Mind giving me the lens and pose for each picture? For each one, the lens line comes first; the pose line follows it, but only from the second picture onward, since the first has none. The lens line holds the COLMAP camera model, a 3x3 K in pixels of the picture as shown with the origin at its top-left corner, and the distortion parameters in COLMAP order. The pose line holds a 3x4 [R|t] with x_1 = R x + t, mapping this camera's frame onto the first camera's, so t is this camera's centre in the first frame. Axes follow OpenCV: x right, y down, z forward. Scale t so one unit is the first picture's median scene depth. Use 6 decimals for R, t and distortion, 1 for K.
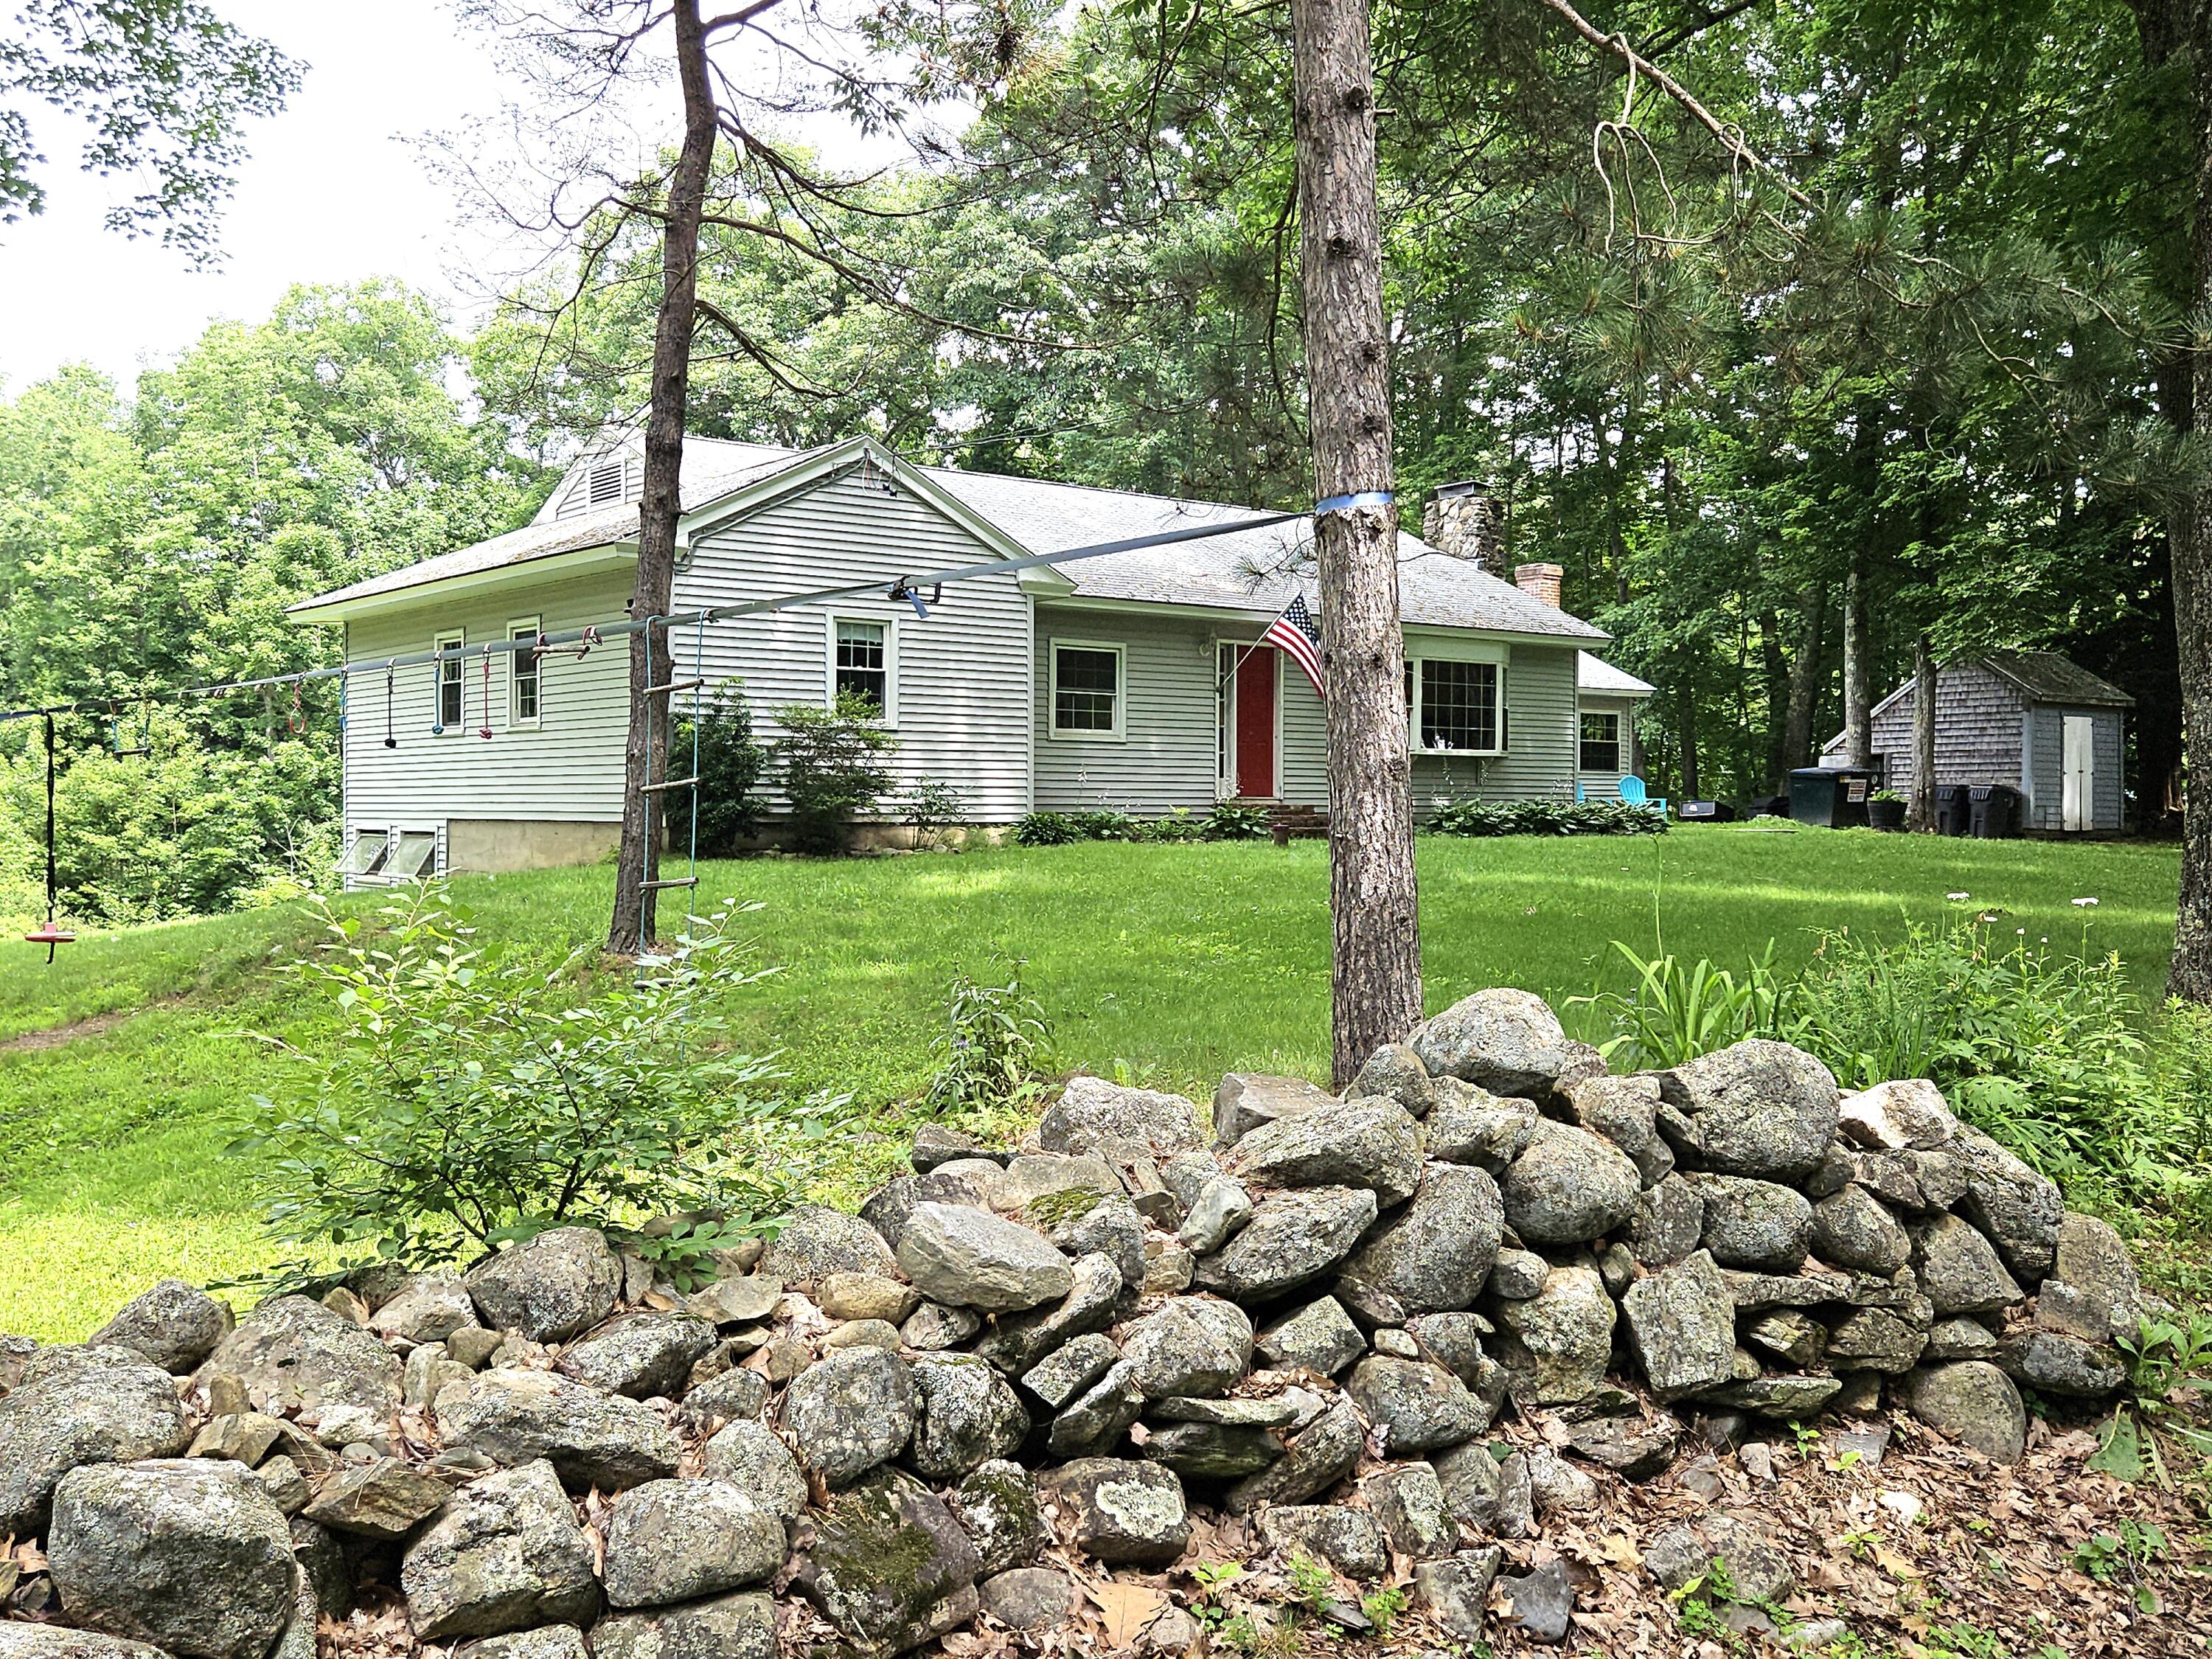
lens RADIAL K [[1598.3, 0, 1106.0], [0, 1598.3, 829.5], [0, 0, 1]] dist [0.075120, -0.089461]
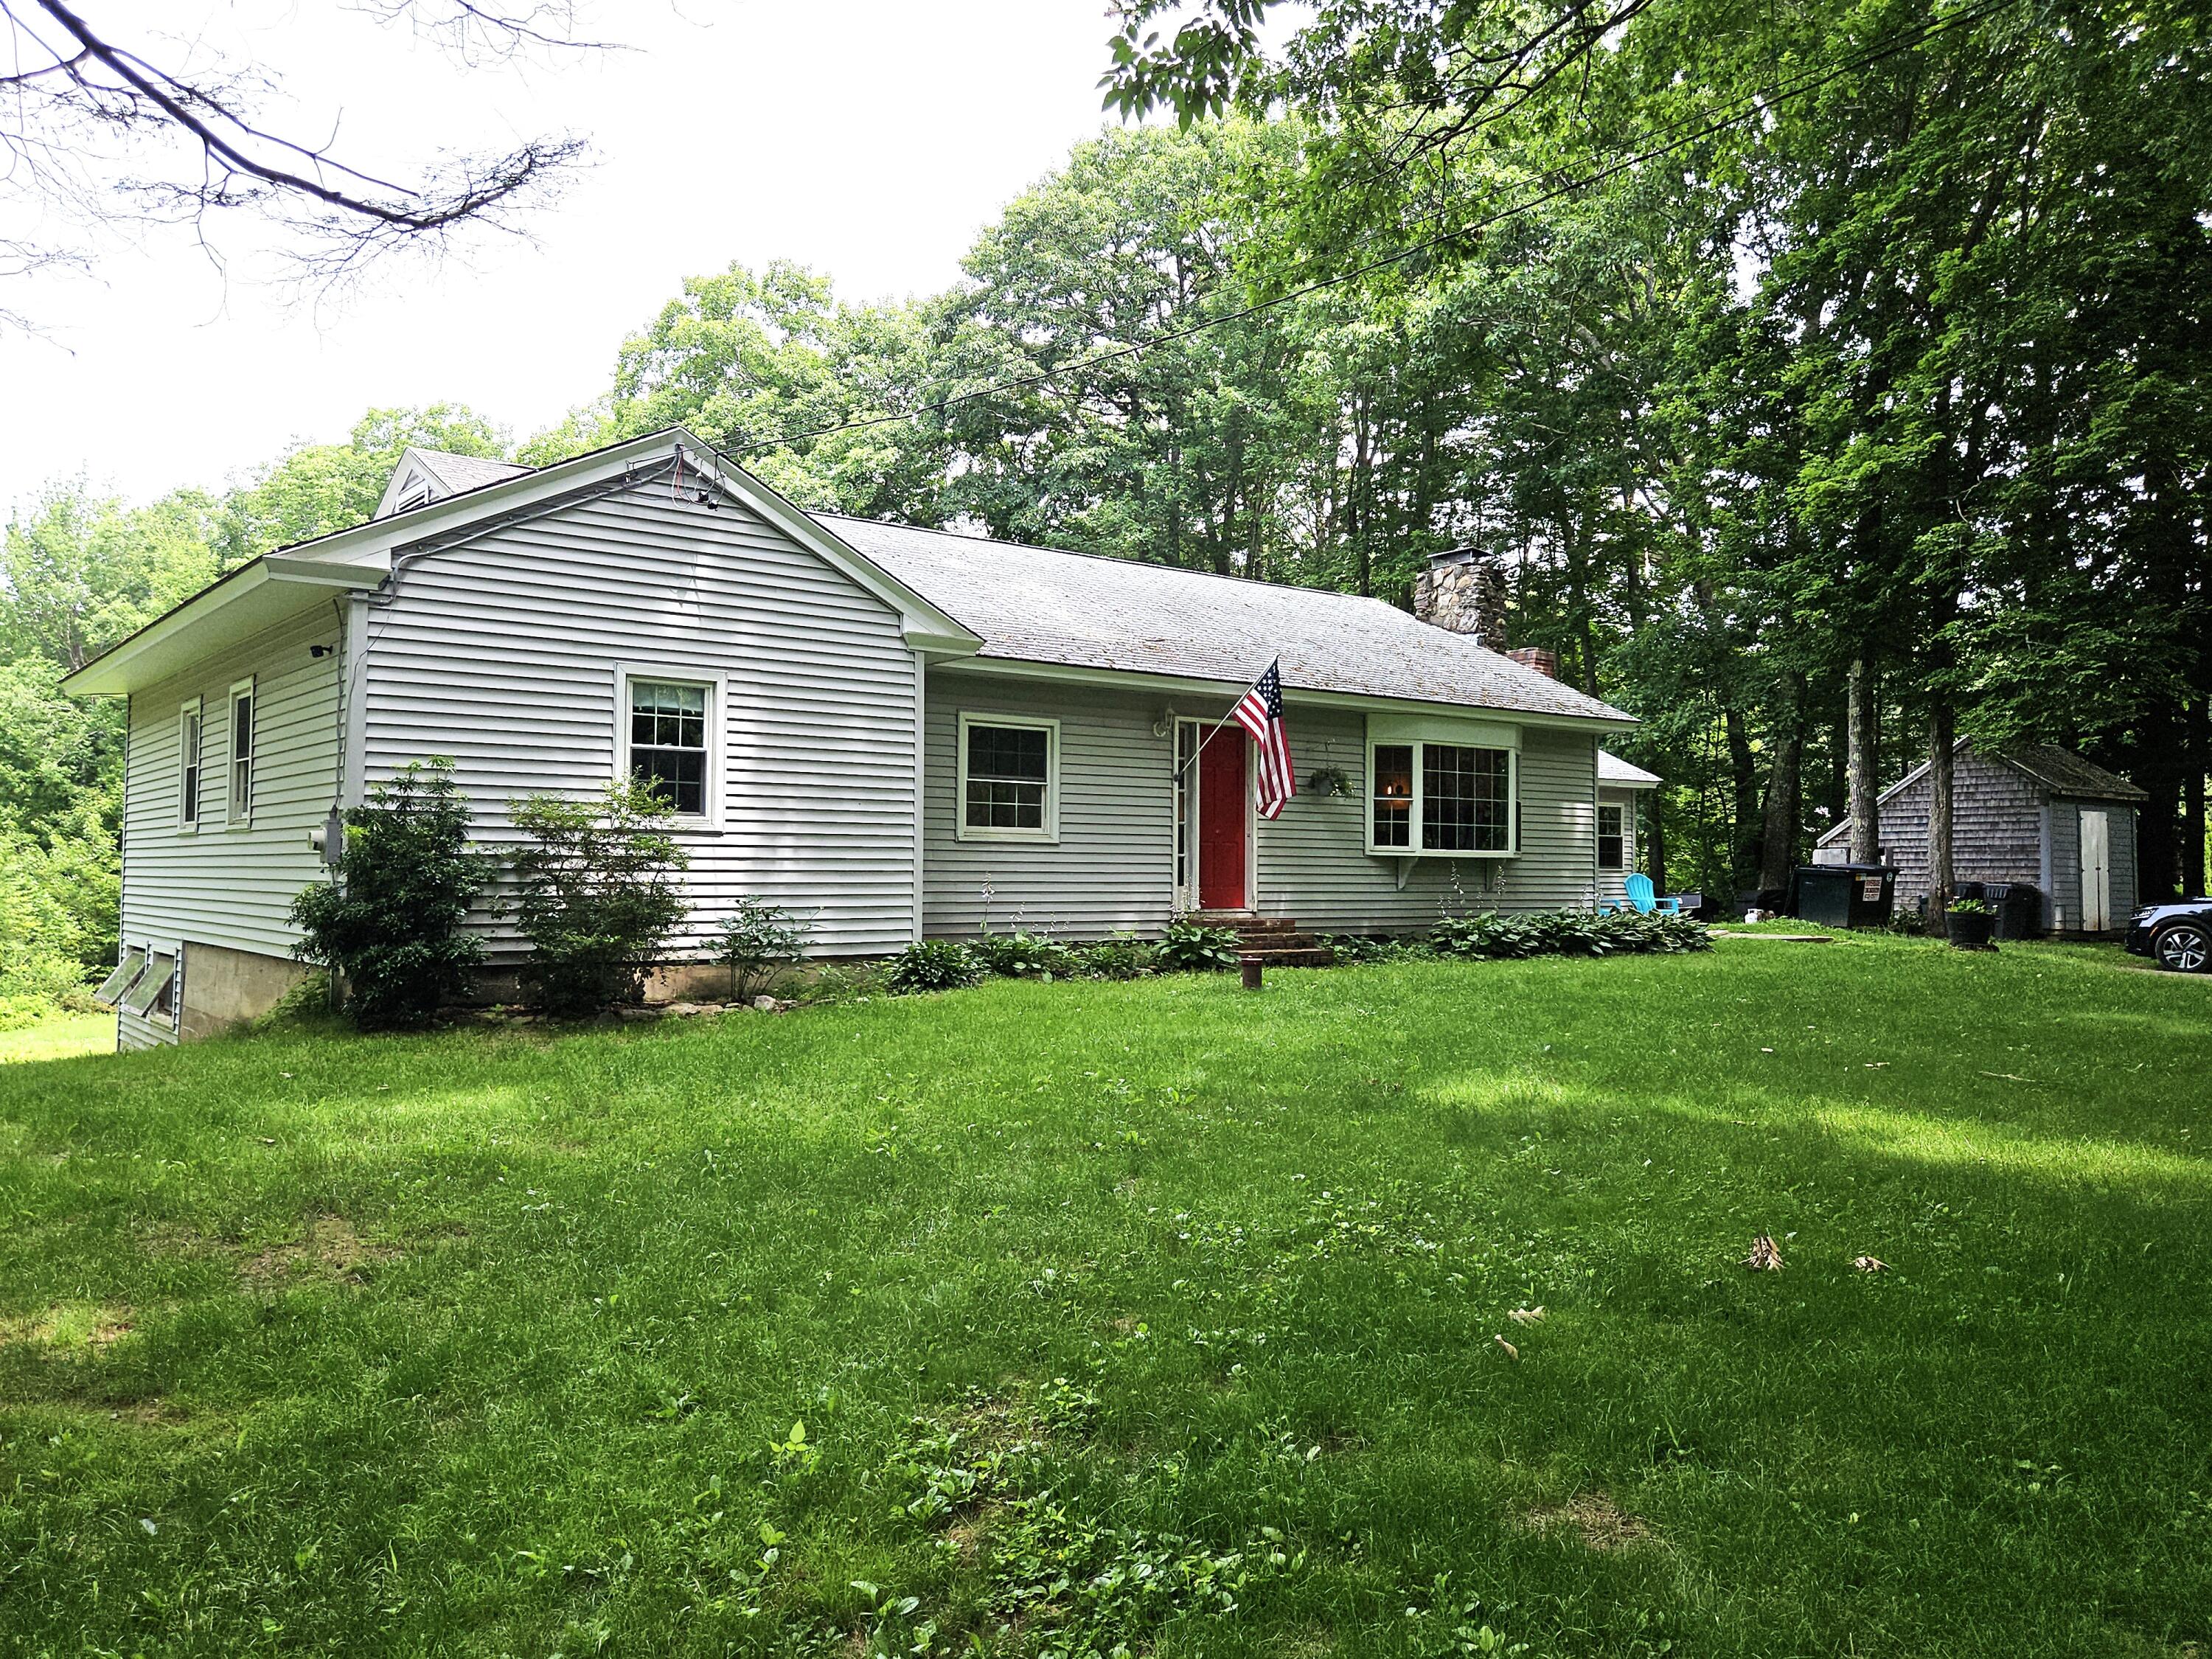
lens RADIAL K [[1526.8, 0, 1084.9], [0, 1526.8, 832.2], [0, 0, 1]] dist [0.075790, -0.071165]
pose [[0.999966, 0.005720, -0.005945, 0.027020], [-0.006013, 0.998709, -0.050446, -0.019627], [0.005649, 0.050480, 0.998709, 0.216700]]
